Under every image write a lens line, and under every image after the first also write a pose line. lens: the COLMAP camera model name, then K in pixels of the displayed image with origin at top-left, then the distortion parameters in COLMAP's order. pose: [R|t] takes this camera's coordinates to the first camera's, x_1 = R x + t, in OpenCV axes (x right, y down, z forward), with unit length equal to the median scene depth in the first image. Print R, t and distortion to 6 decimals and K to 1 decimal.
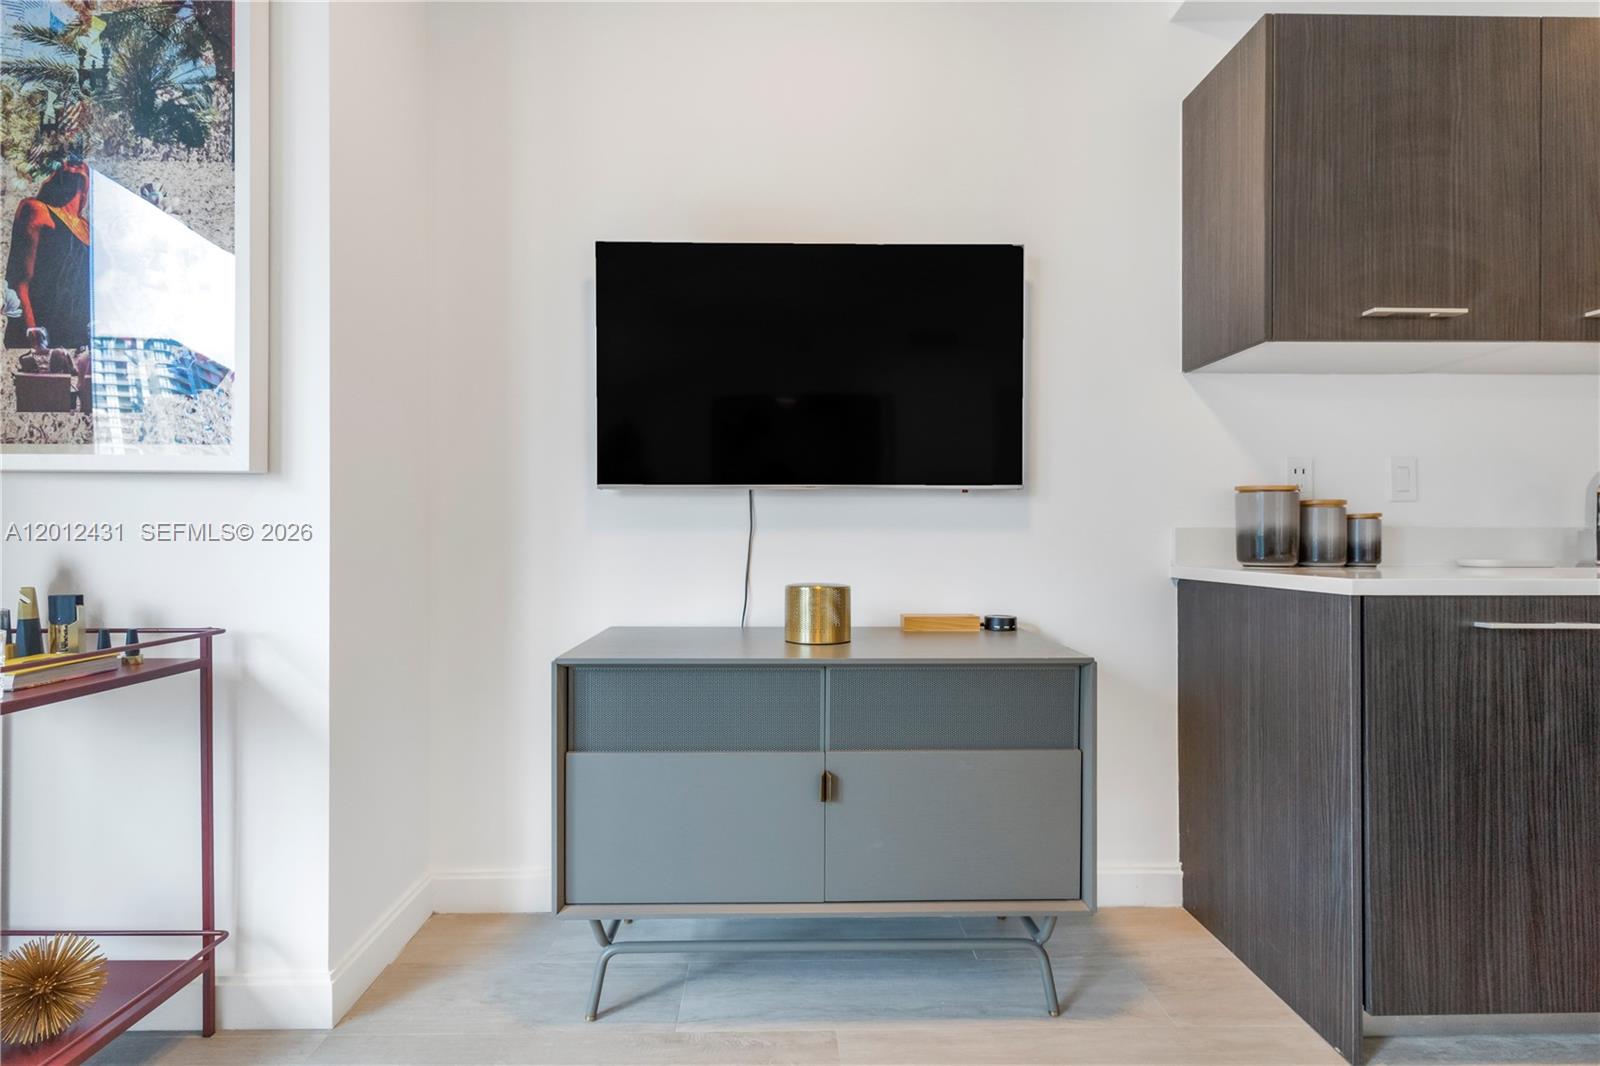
lens RADIAL K [[797.4, 0, 790.8], [0, 797.4, 537.1], [0, 0, 1]] dist [-0.000333, 0.001056]
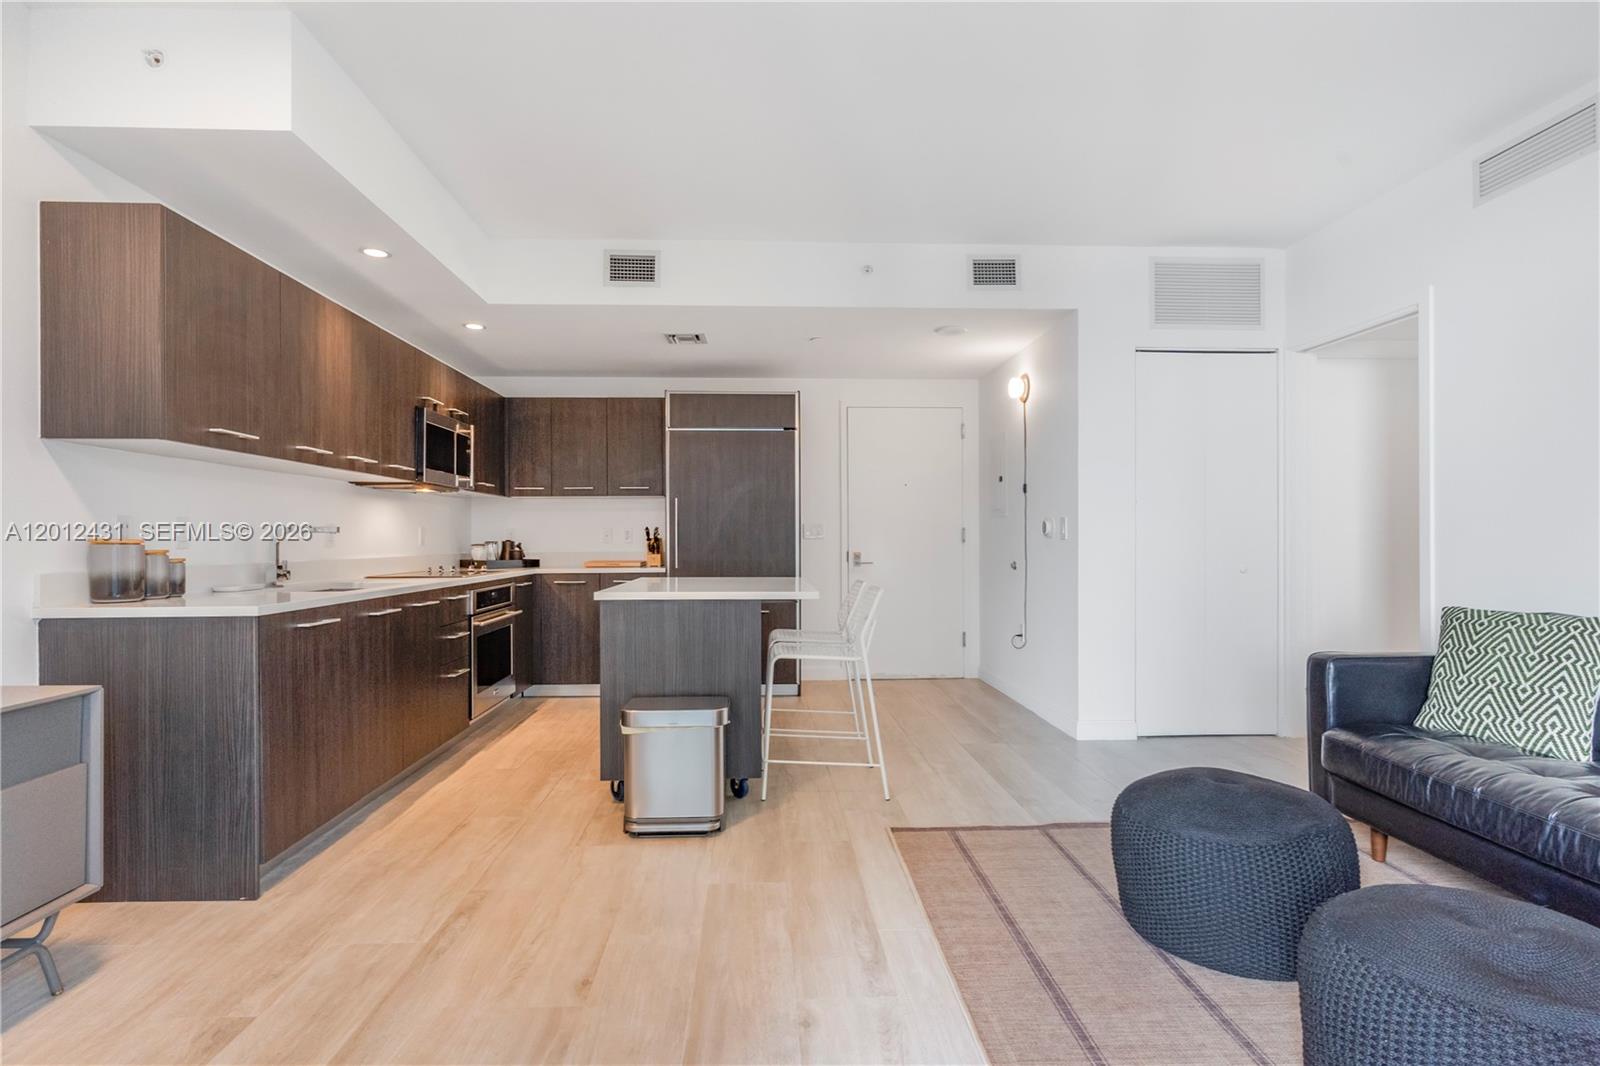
lens RADIAL K [[797.4, 0, 795.8], [0, 797.4, 541.6], [0, 0, 1]] dist [-0.000333, 0.001056]
pose [[-0.032146, -0.002825, 0.999479, -0.907687], [0.002550, 0.999993, 0.002908, -0.077486], [-0.999480, 0.002642, -0.032138, -0.064643]]
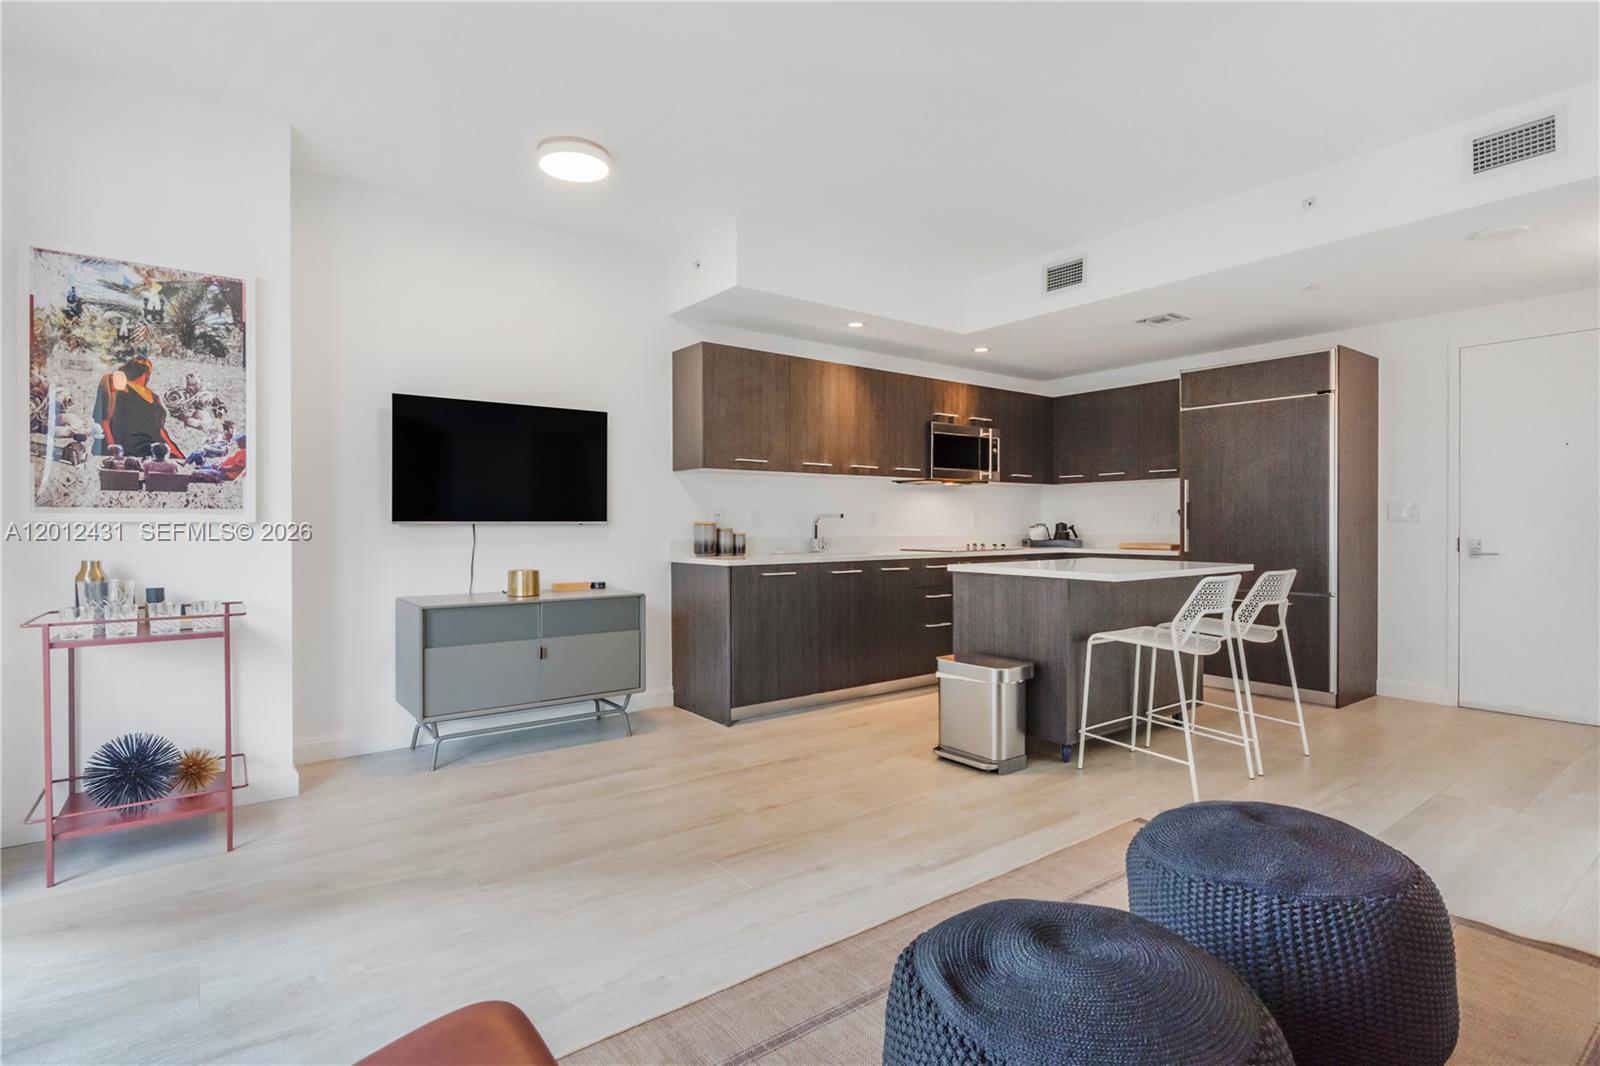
lens RADIAL K [[797.4, 0, 807.6], [0, 797.4, 534.9], [0, 0, 1]] dist [-0.000333, 0.001056]
pose [[0.801612, -0.009544, 0.597769, -0.737048], [0.001611, 0.999903, 0.013804, -0.074233], [-0.597843, -0.010102, 0.801550, -1.386494]]
